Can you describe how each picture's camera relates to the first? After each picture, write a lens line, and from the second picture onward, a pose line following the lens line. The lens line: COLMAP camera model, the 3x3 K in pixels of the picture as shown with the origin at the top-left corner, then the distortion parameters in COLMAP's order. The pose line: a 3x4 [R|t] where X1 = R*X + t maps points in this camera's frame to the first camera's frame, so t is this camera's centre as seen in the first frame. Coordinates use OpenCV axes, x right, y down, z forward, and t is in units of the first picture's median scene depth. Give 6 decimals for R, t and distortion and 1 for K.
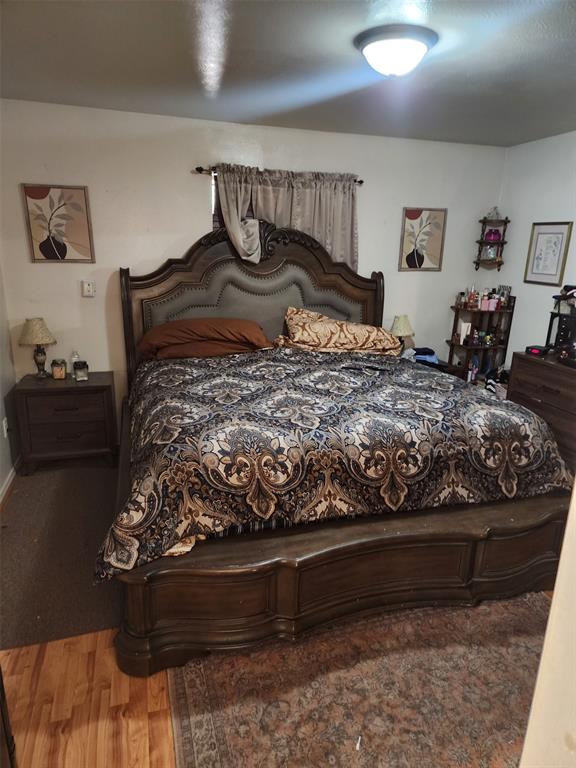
lens RADIAL K [[510.4, 0, 291.5], [0, 510.4, 387.0], [0, 0, 1]] dist [0.040434, -0.041951]
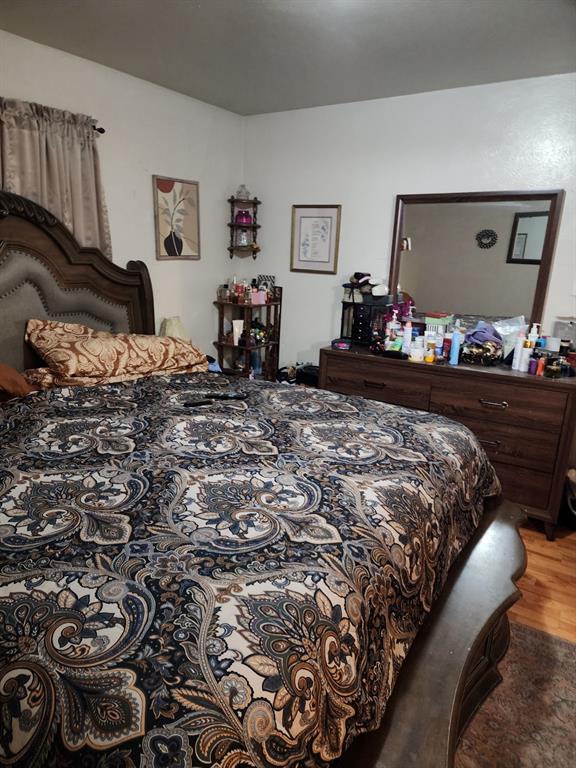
lens RADIAL K [[510.4, 0, 286.1], [0, 510.4, 387.5], [0, 0, 1]] dist [0.040434, -0.041951]
pose [[0.755560, -0.172881, 0.631856, -0.185566], [0.160676, 0.983992, 0.077095, -0.077333], [-0.635069, 0.043275, 0.771242, 0.342593]]
